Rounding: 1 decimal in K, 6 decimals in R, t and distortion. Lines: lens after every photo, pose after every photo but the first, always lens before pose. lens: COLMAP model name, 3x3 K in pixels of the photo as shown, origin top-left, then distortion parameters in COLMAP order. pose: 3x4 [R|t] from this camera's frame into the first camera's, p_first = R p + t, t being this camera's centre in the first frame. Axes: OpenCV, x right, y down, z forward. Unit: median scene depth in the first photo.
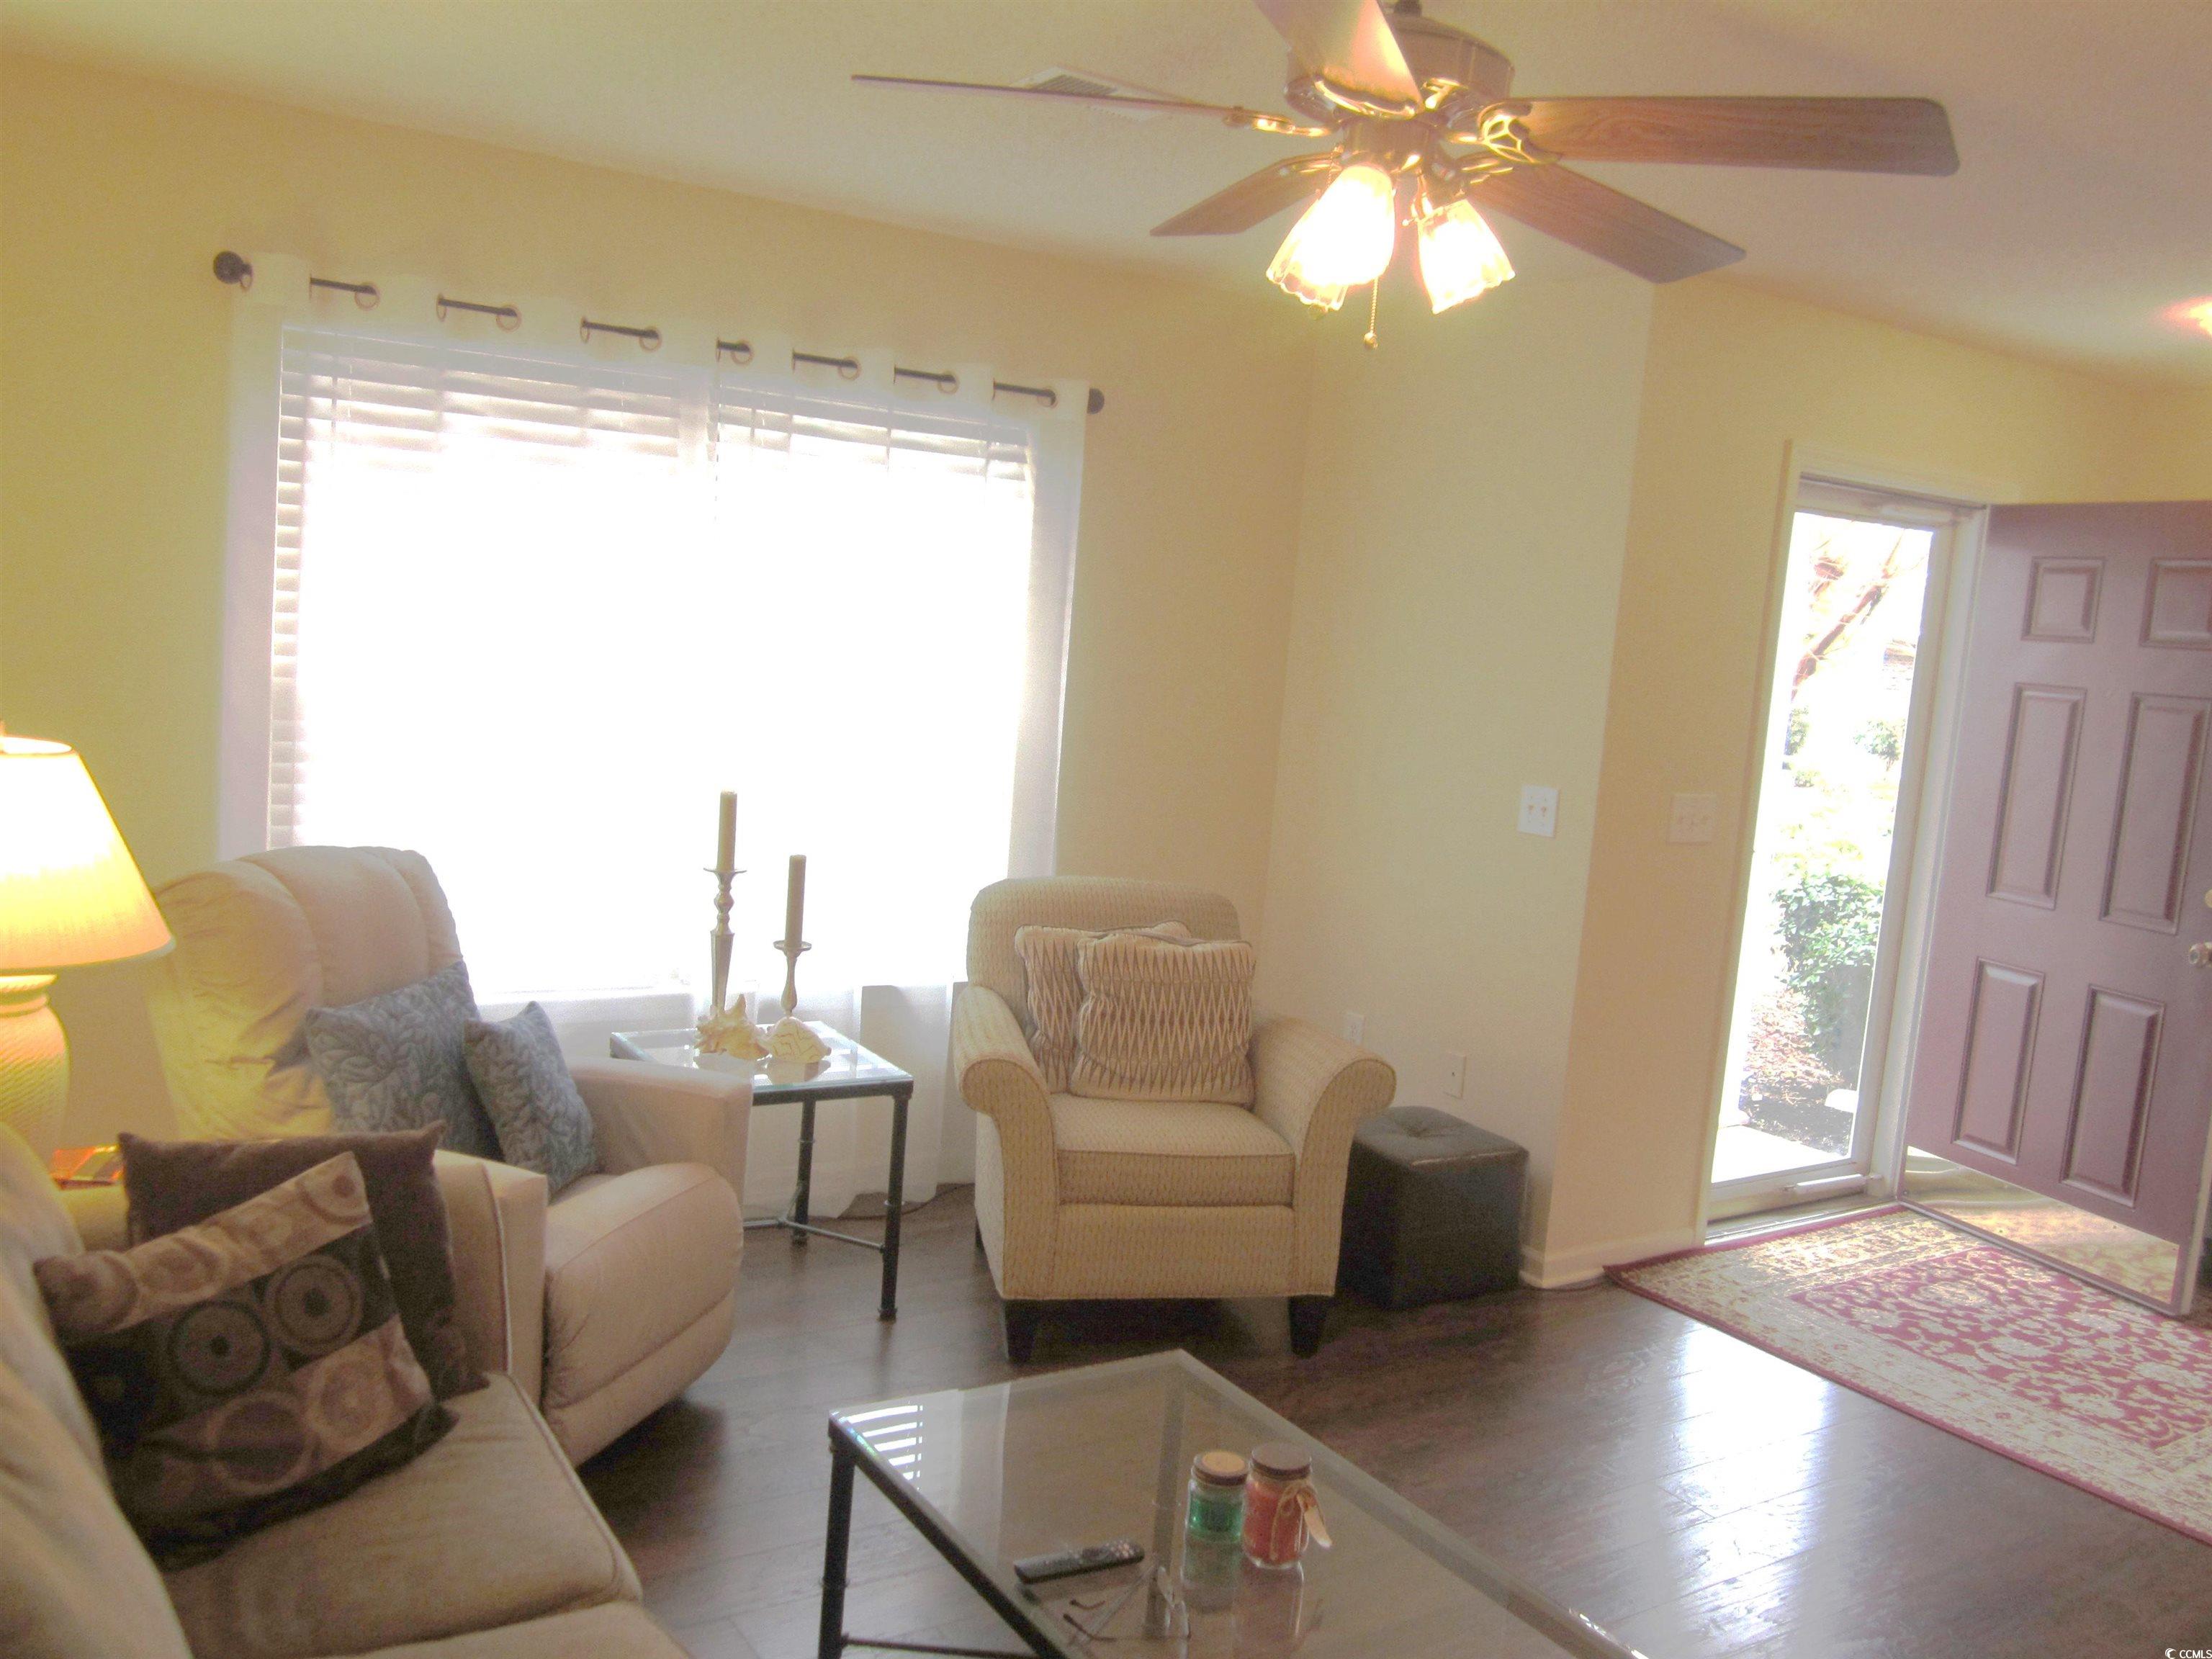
lens RADIAL K [[1829.8, 0, 1108.3], [0, 1829.8, 819.3], [0, 0, 1]] dist [-0.049447, 0.028842]
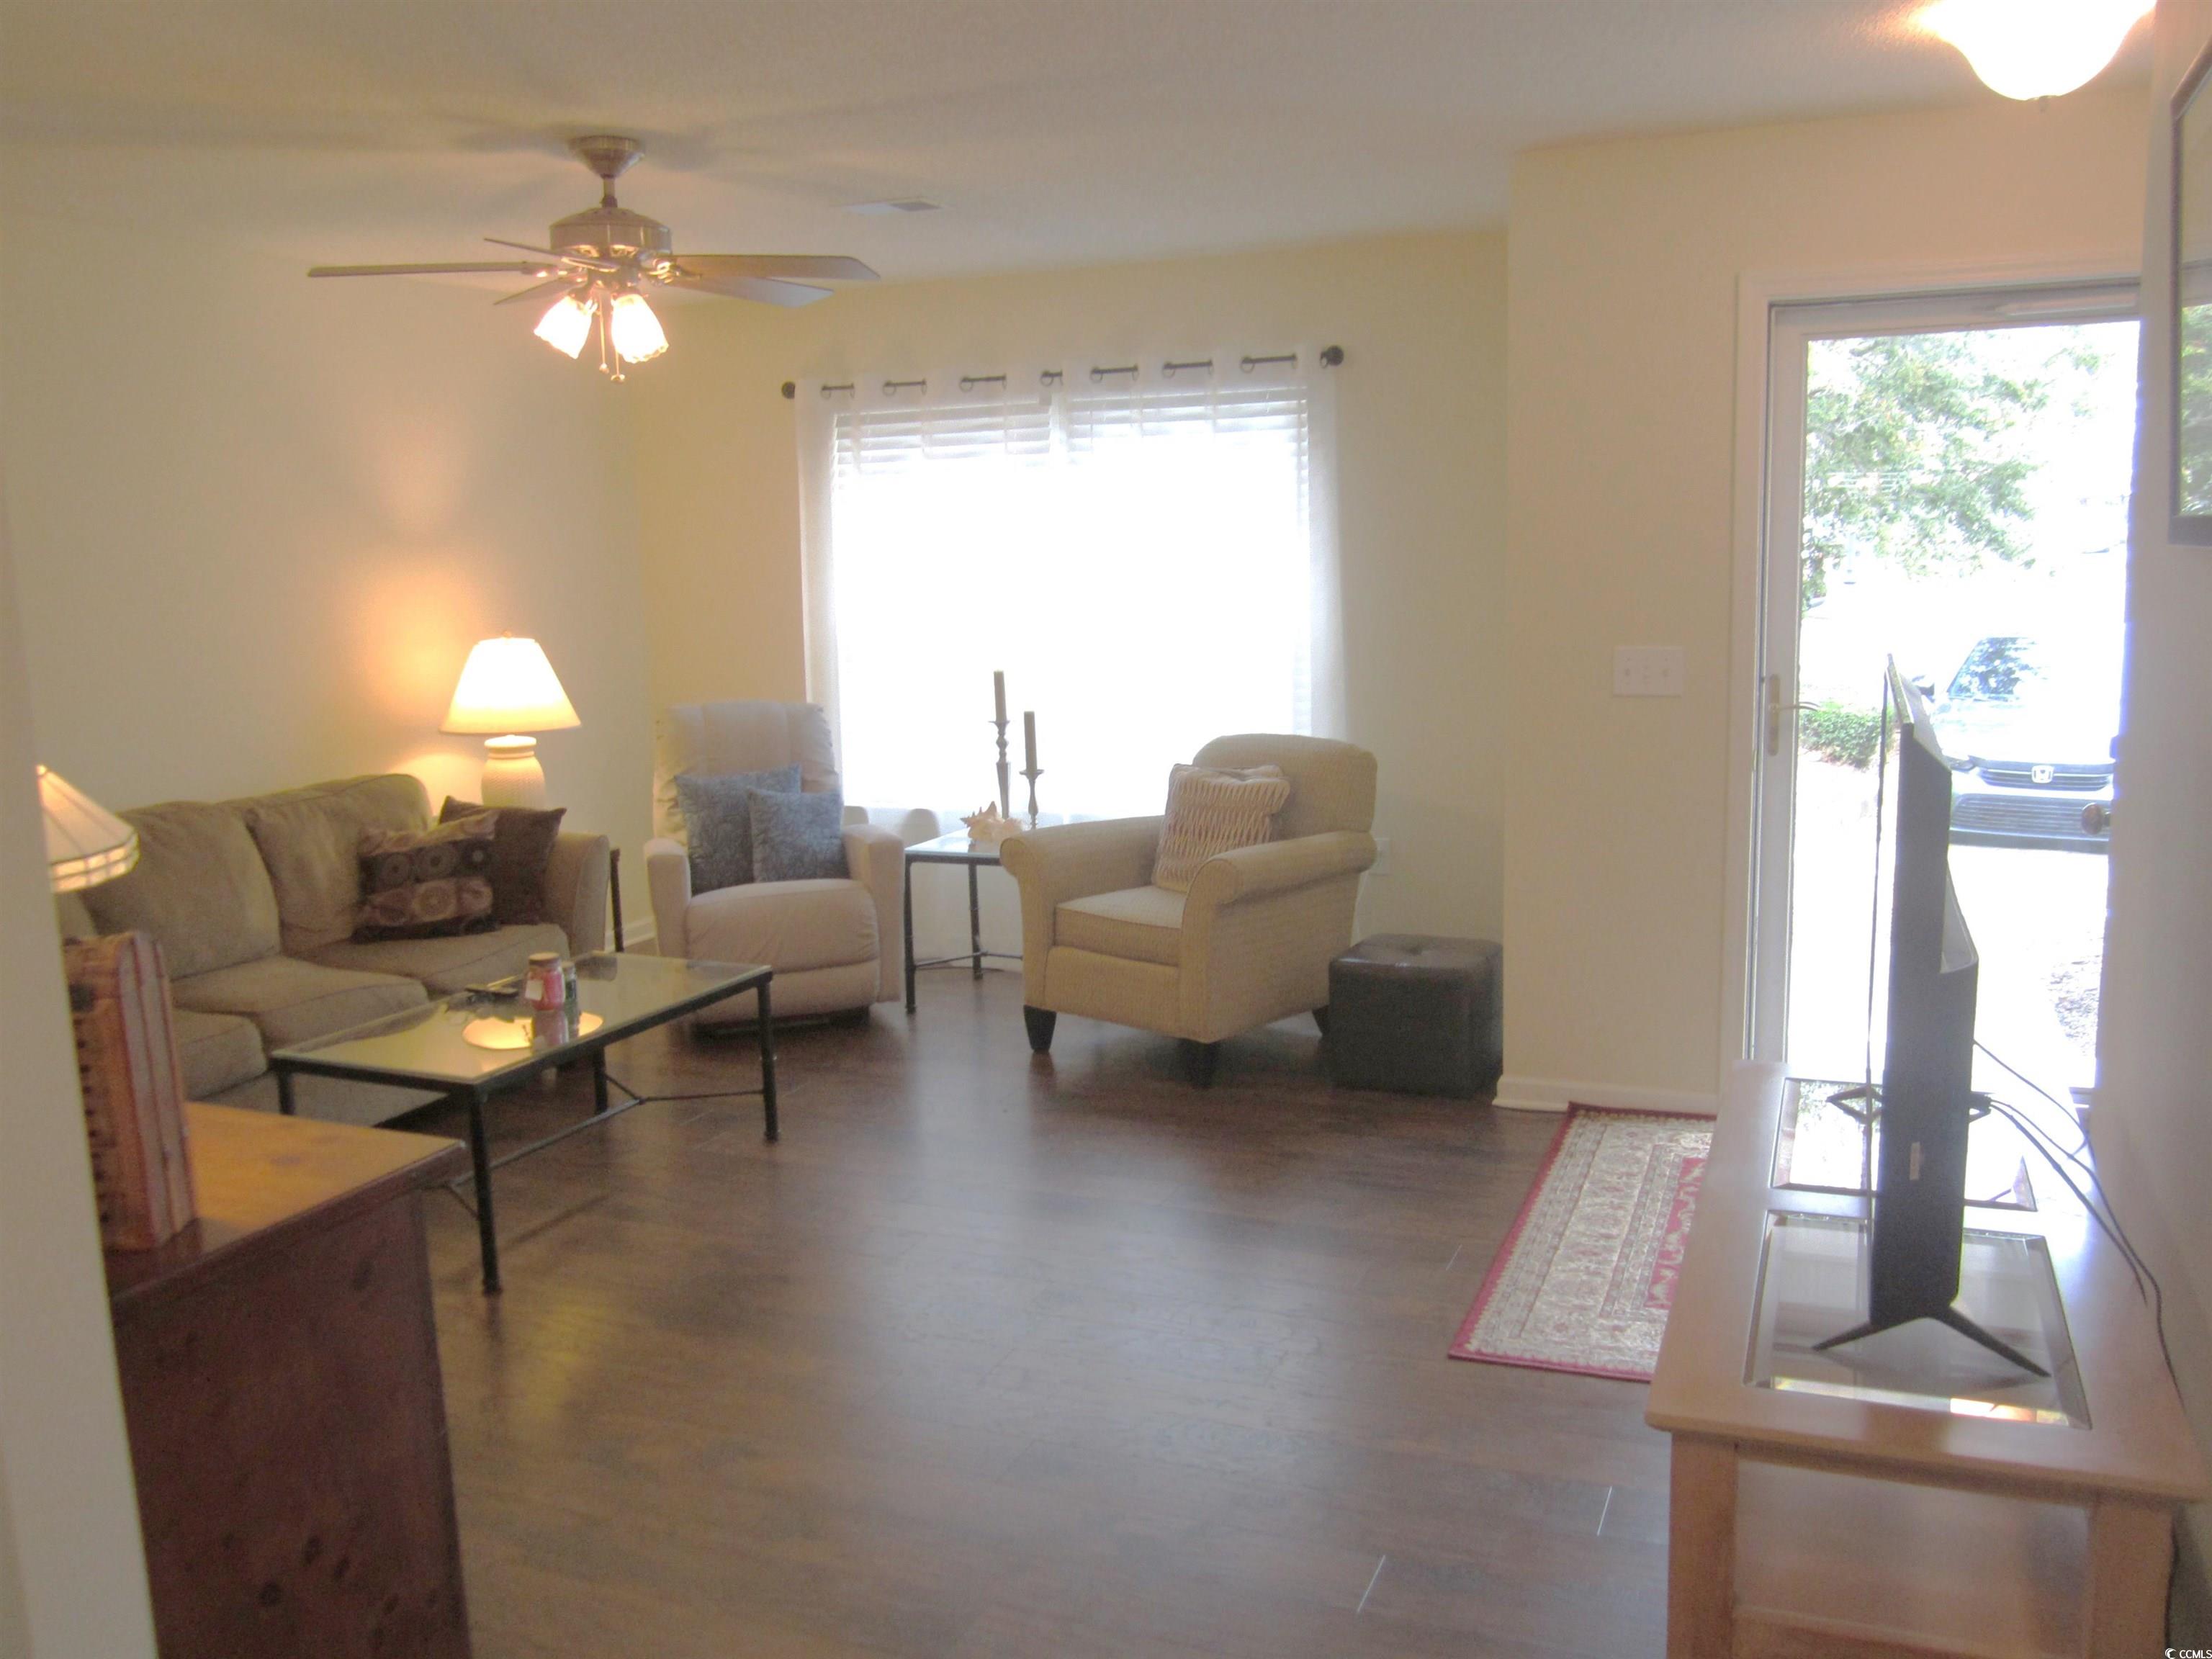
lens RADIAL K [[1829.8, 0, 1102.2], [0, 1829.8, 836.9], [0, 0, 1]] dist [-0.049447, 0.028842]
pose [[0.556819, 0.037164, -0.829802, 1.119919], [-0.024596, 0.999298, 0.028251, 0.079098], [0.830270, 0.004680, 0.557342, 0.212342]]
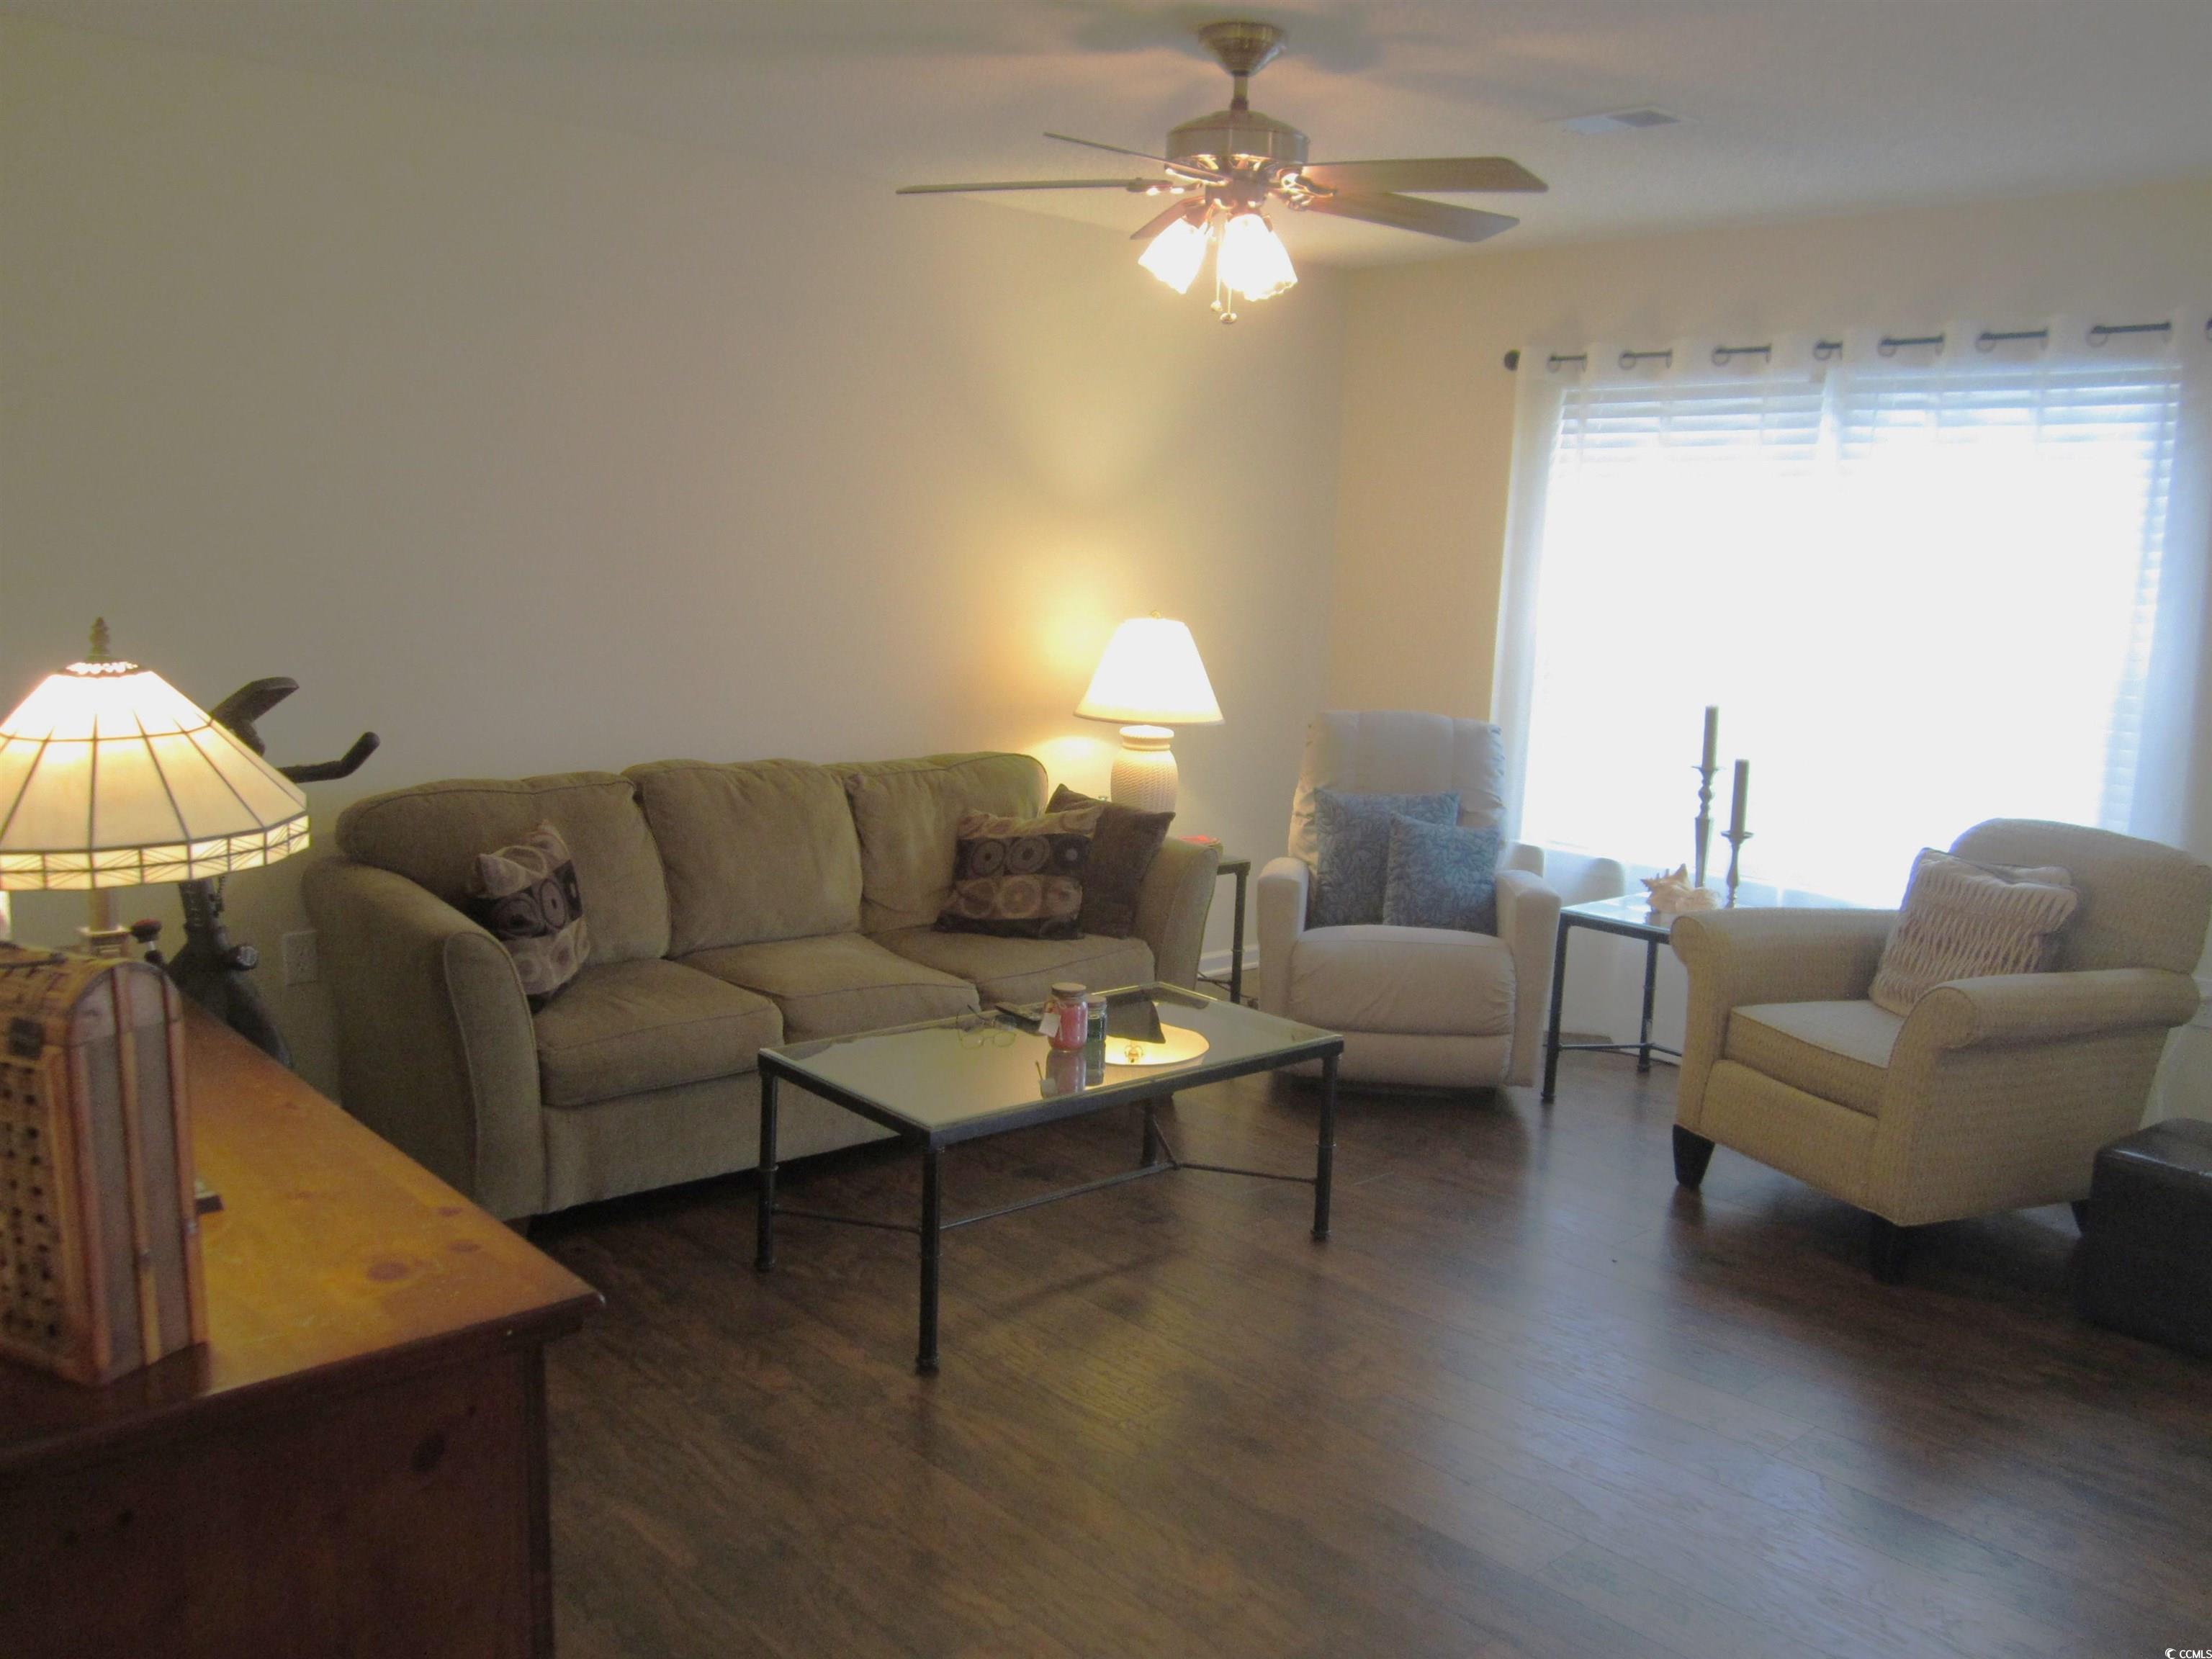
lens RADIAL K [[1829.8, 0, 1104.9], [0, 1829.8, 837.5], [0, 0, 1]] dist [-0.049447, 0.028842]
pose [[0.159972, 0.082425, -0.983674, 0.958659], [-0.134370, 0.989050, 0.061024, 0.054077], [0.977933, 0.122415, 0.169295, 0.388784]]
